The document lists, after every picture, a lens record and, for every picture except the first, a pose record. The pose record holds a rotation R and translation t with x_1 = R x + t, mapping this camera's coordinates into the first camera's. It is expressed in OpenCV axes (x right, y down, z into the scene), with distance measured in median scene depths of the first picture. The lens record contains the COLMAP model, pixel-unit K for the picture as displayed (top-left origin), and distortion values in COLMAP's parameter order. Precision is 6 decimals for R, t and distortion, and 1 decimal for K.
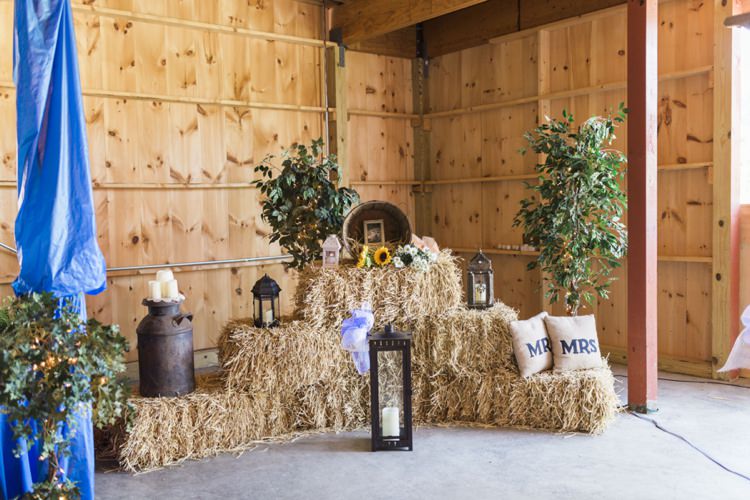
lens RADIAL K [[705.2, 0, 373.7], [0, 705.2, 249.1], [0, 0, 1]] dist [-0.007834, 0.000000]
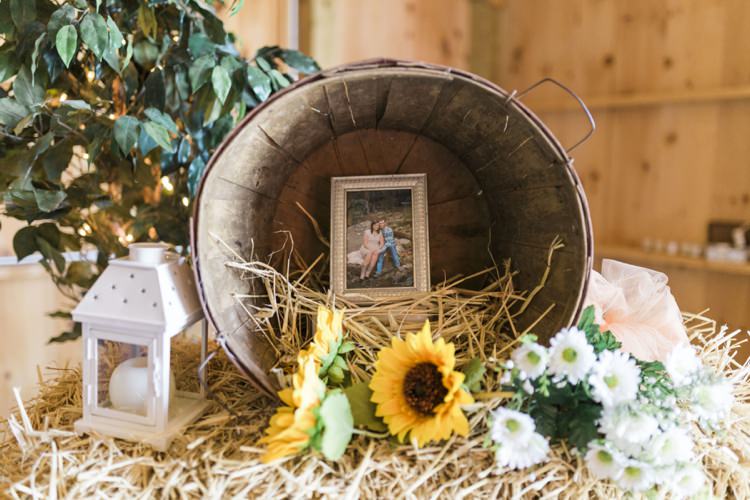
lens RADIAL K [[705.2, 0, 375.6], [0, 705.2, 248.6], [0, 0, 1]] dist [-0.007834, 0.000000]
pose [[0.999090, 0.040557, -0.013207, 0.002574], [-0.039723, 0.997514, 0.058211, -0.031823], [0.015535, -0.057634, 0.998217, 0.798136]]
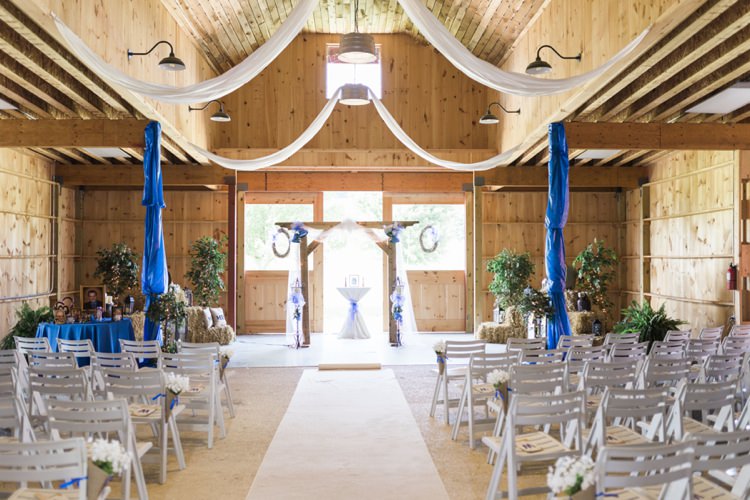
lens RADIAL K [[705.2, 0, 375.1], [0, 705.2, 250.5], [0, 0, 1]] dist [-0.007834, 0.000000]
pose [[0.601373, 0.037618, 0.798082, -1.605969], [0.031593, 0.996990, -0.070799, 0.081167], [-0.798344, 0.067790, 0.598375, -1.253588]]
